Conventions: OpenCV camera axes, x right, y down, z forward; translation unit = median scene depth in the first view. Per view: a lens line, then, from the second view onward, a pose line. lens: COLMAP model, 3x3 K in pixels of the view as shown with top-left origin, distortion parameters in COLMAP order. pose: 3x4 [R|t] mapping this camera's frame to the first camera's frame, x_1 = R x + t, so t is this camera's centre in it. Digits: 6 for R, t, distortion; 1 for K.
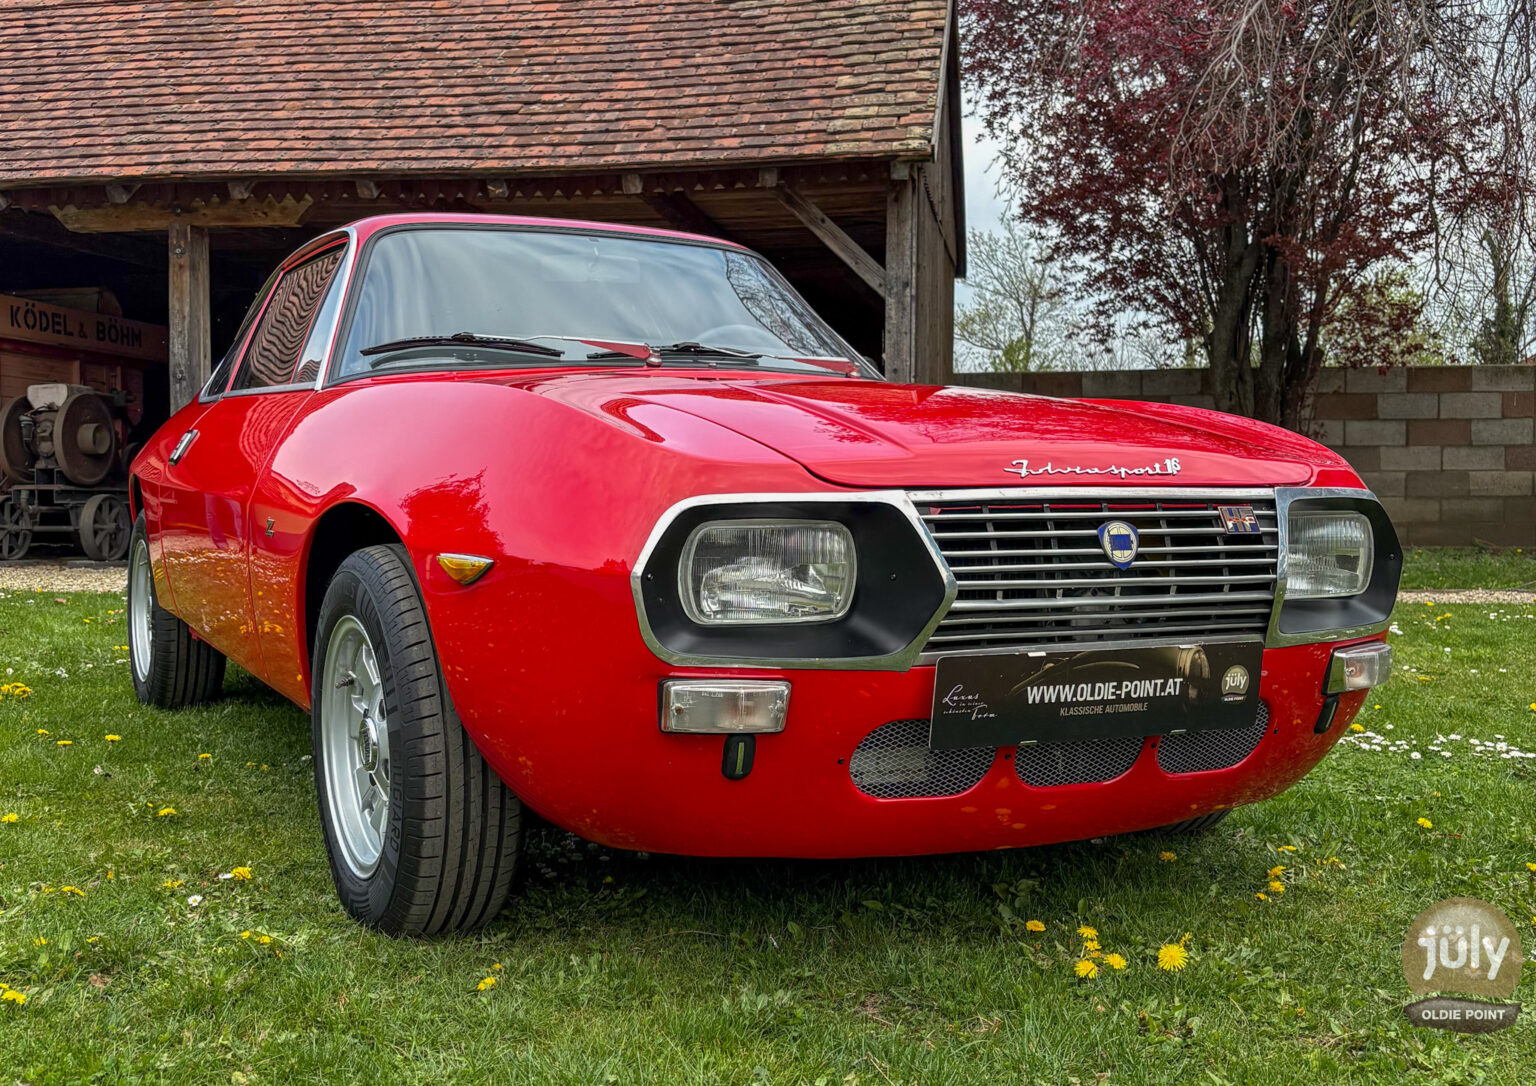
lens RADIAL K [[1717.8, 0, 712.3], [0, 1717.8, 517.5], [0, 0, 1]] dist [0.153236, -0.520128]
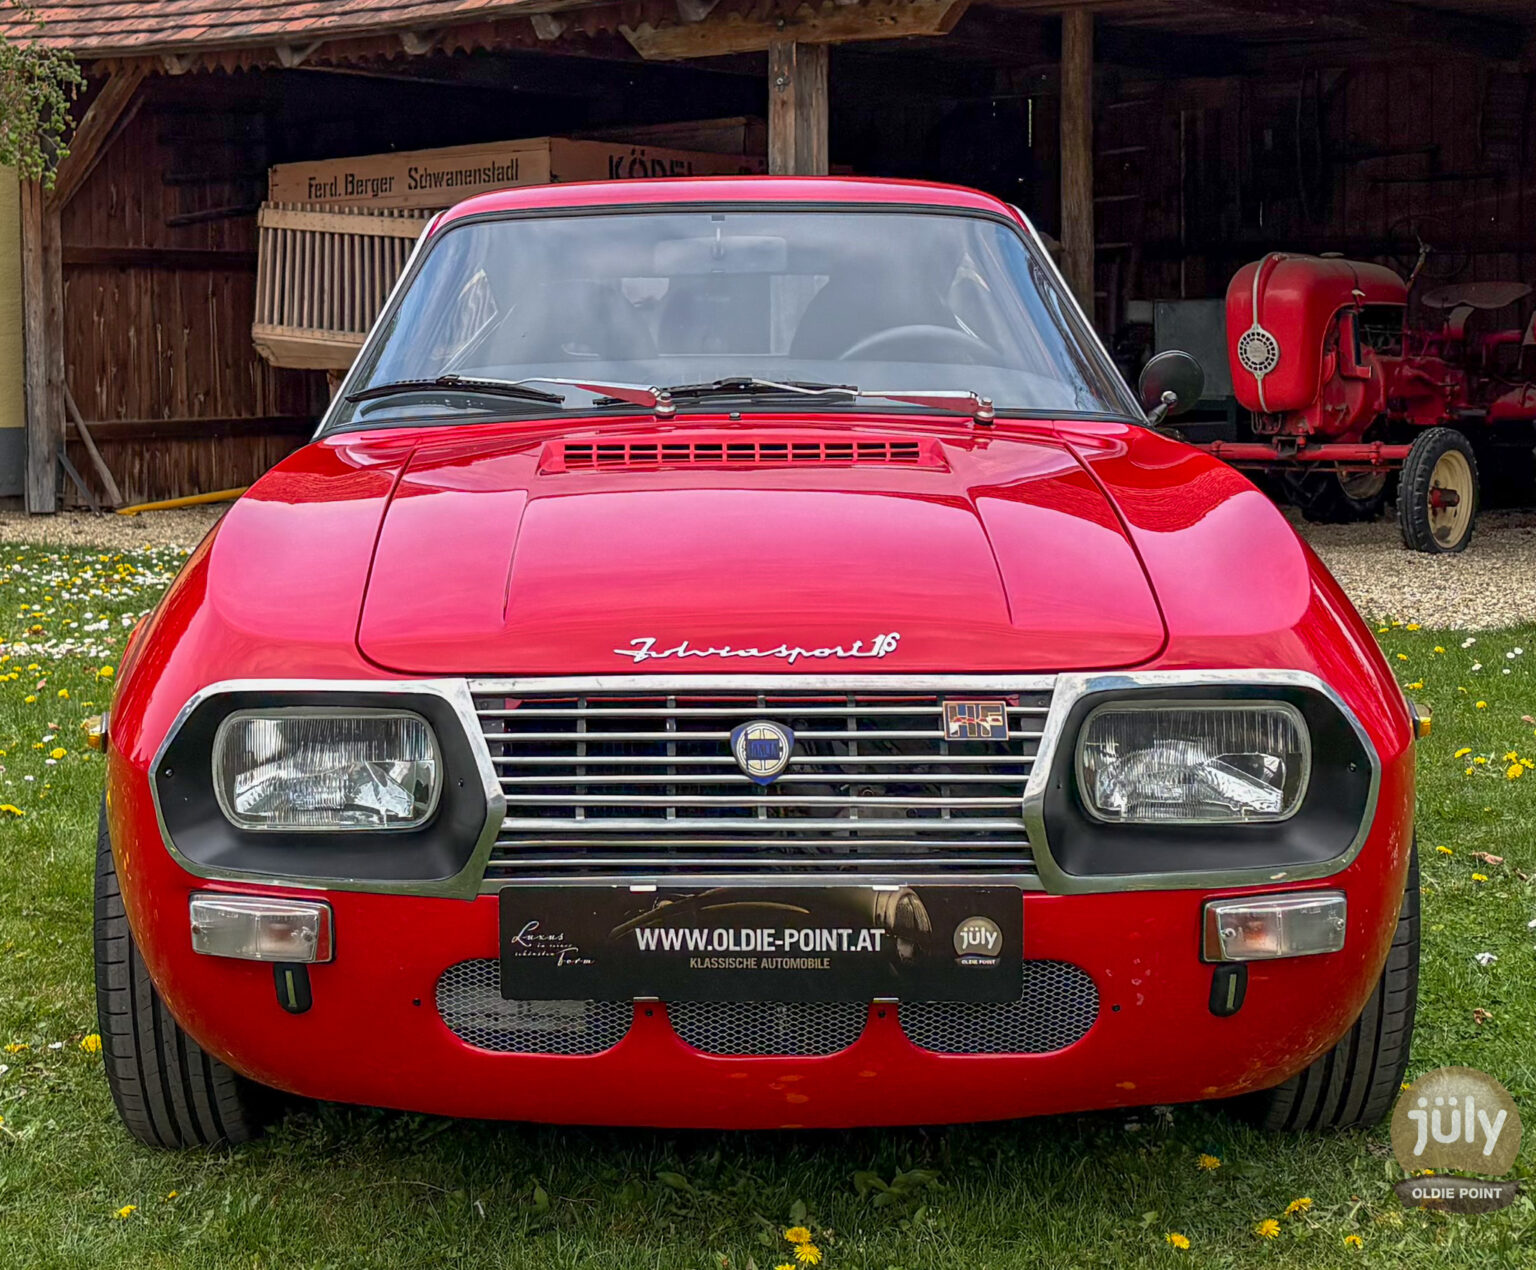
lens RADIAL K [[2852.3, 0, 607.6], [0, 2852.3, 336.7], [0, 0, 1]] dist [0.228557, -0.883782]
pose [[0.879667, -0.008316, -0.475518, 0.449000], [0.001219, 0.999883, -0.015230, -0.086399], [0.475589, 0.012817, 0.879574, -0.098335]]
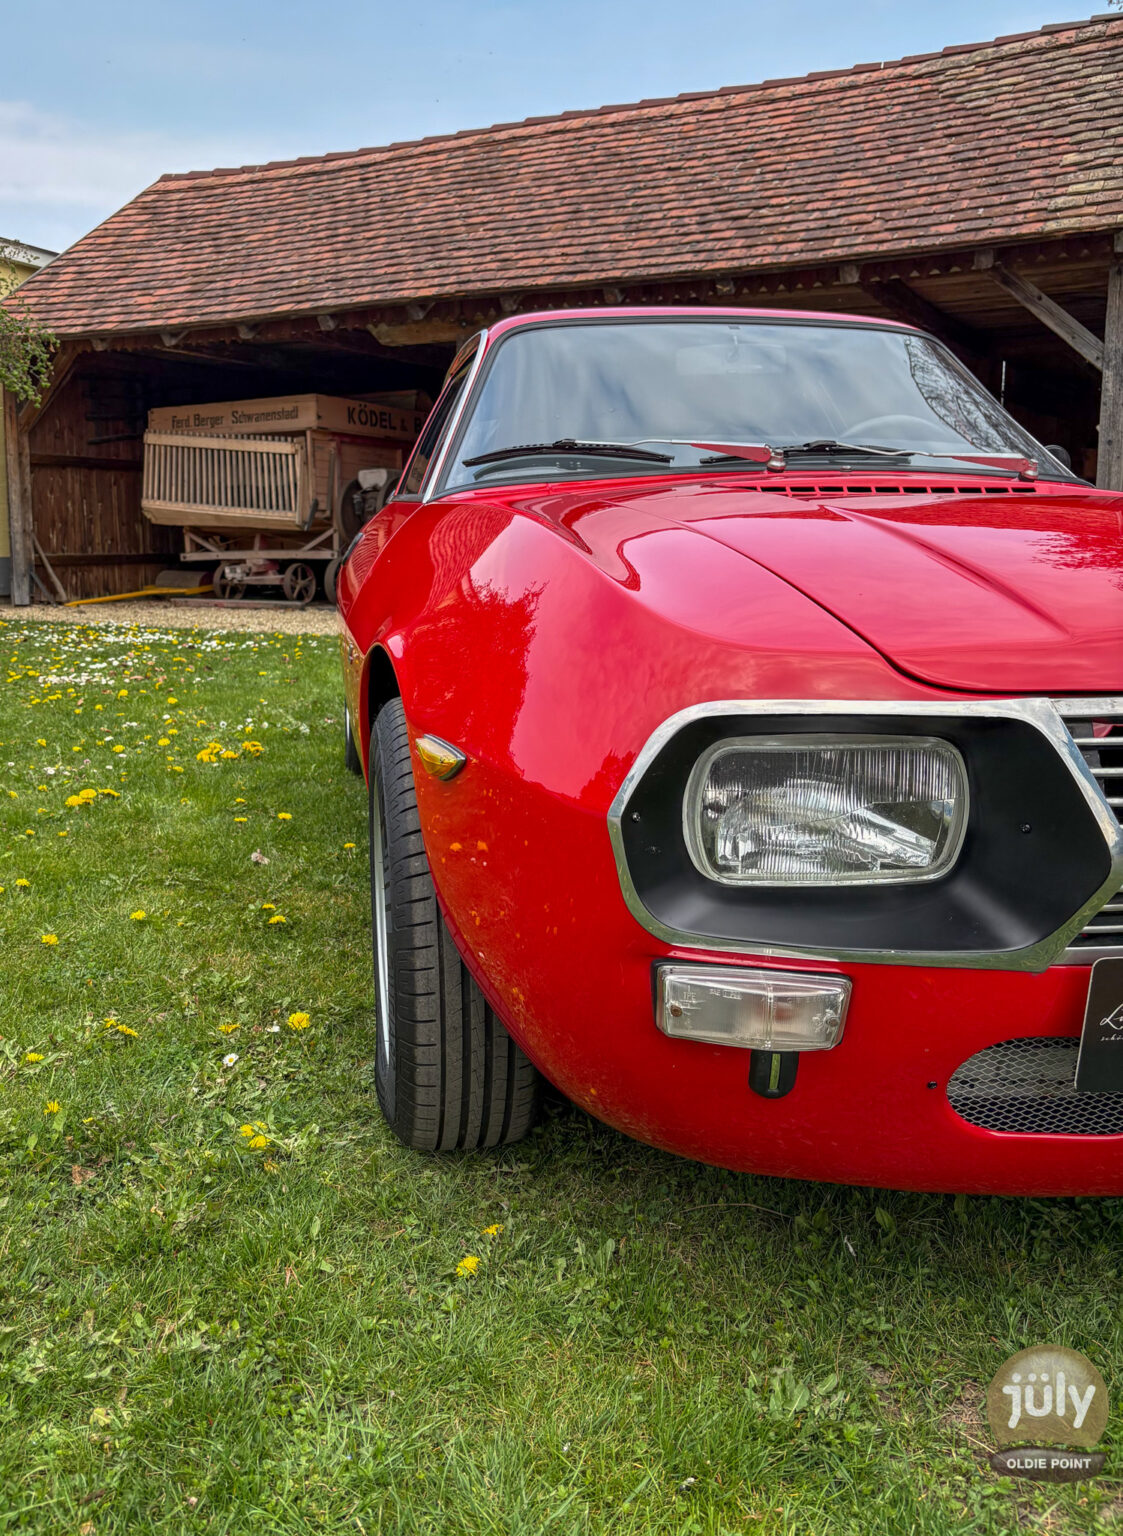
lens RADIAL K [[1342.8, 0, 465.7], [0, 1342.8, 674.6], [0, 0, 1]] dist [0.006632, 0.035367]
pose [[0.942461, 0.035394, -0.332437, 0.039688], [-0.006348, 0.996095, 0.088055, -0.036597], [0.334256, -0.080878, 0.939006, 0.247490]]
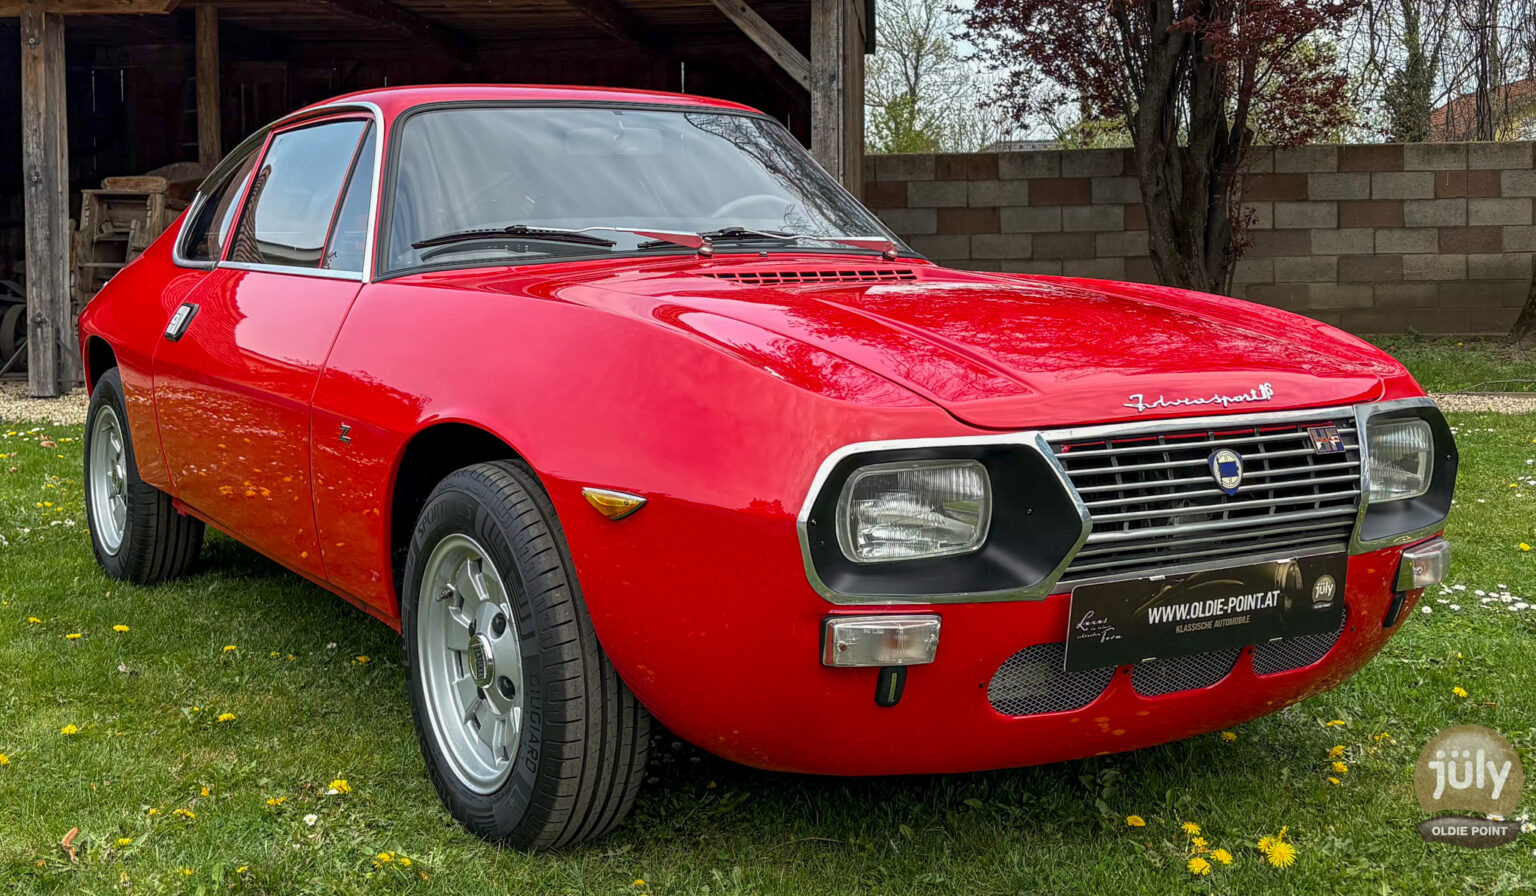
lens RADIAL K [[1916.0, 0, 700.2], [0, 1916.0, 281.4], [0, 0, 1]] dist [0.191694, -0.736494]
pose [[0.996821, -0.013857, 0.078464, -0.103947], [0.013812, 0.999904, 0.001119, -0.061398], [-0.078472, -0.000032, 0.996916, -0.098009]]
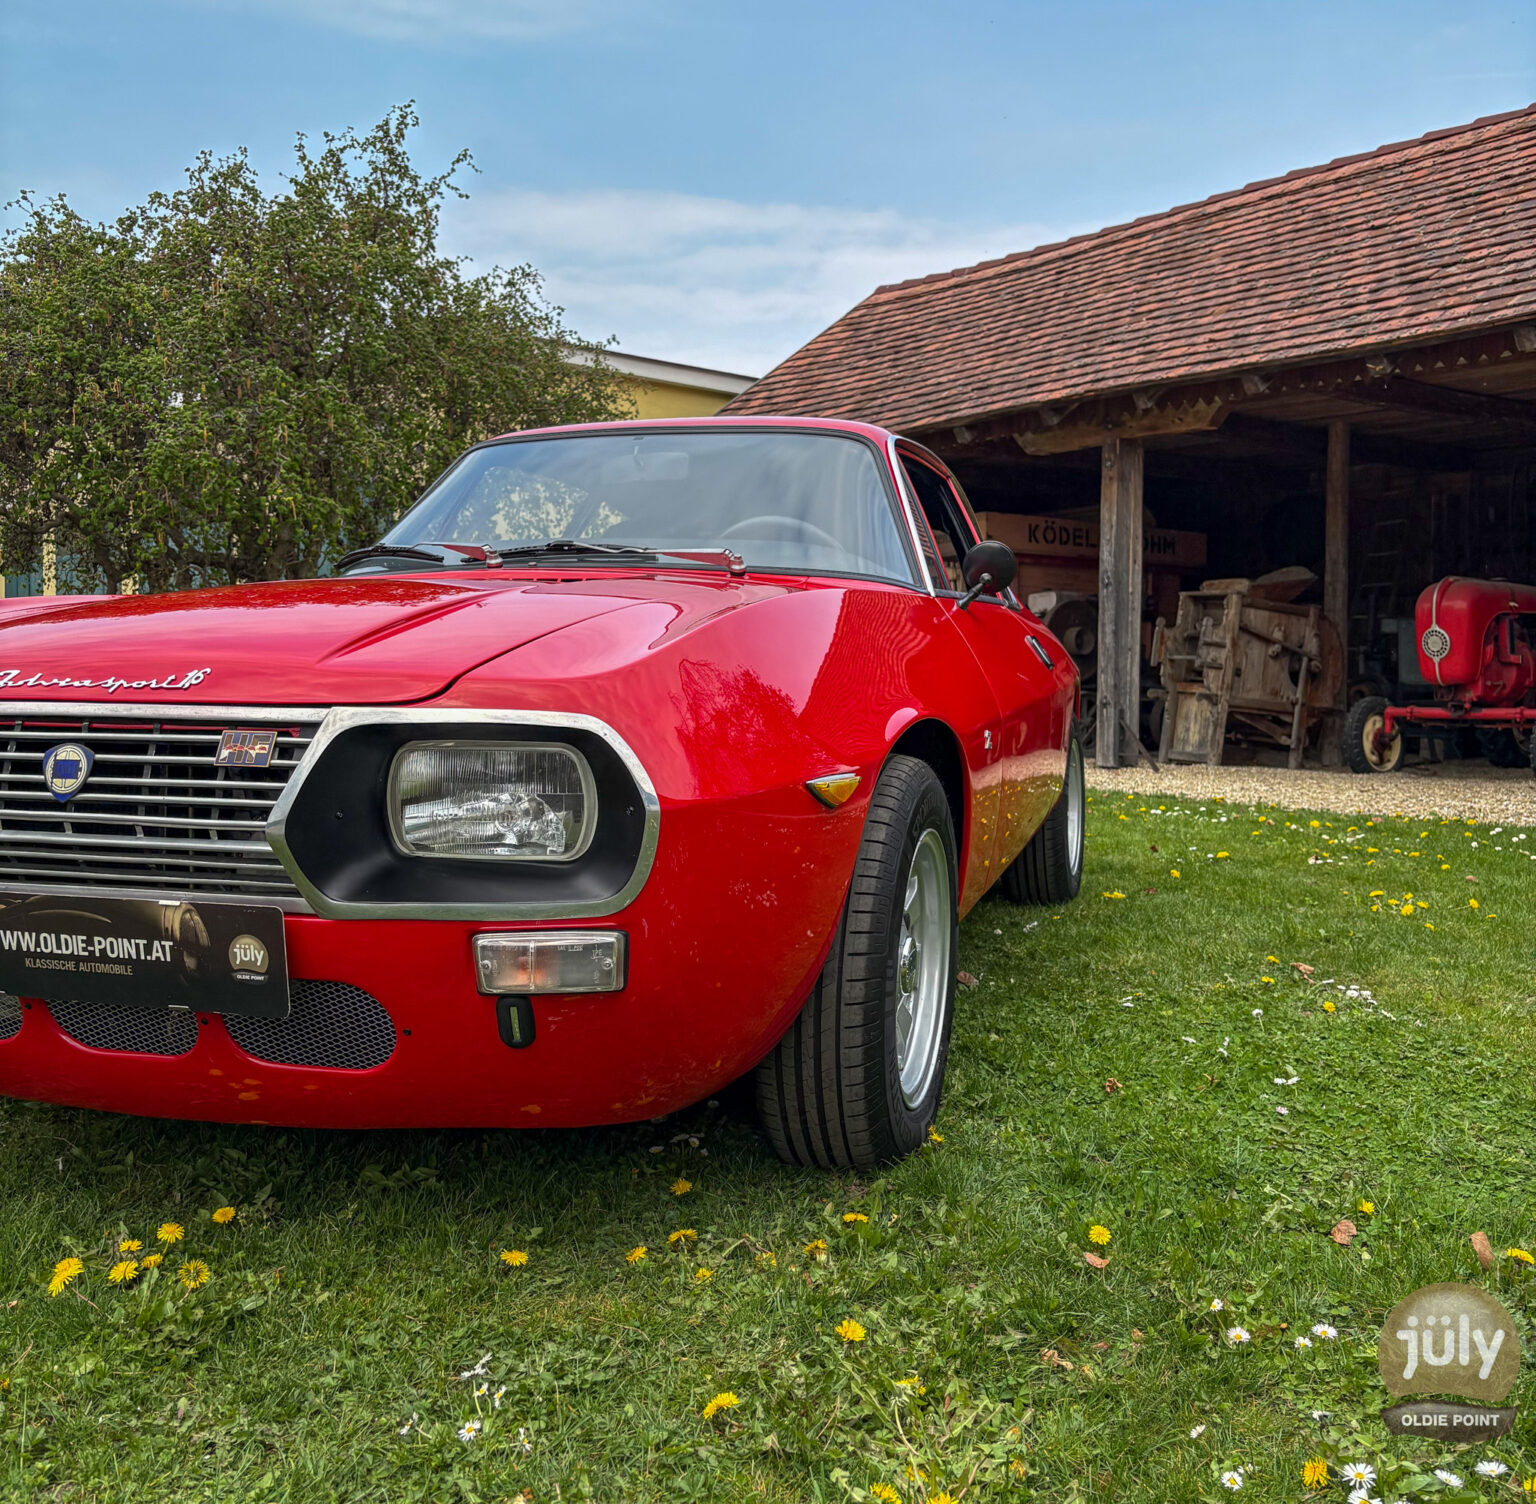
lens RADIAL K [[1597.3, 0, 764.7], [0, 1597.3, 707.5], [0, 0, 1]] dist [-0.002969, 0.071761]
pose [[0.718528, 0.019768, -0.695217, 0.577078], [-0.020934, 0.999758, 0.006791, -0.015802], [0.695183, 0.009674, 0.718768, 0.384893]]
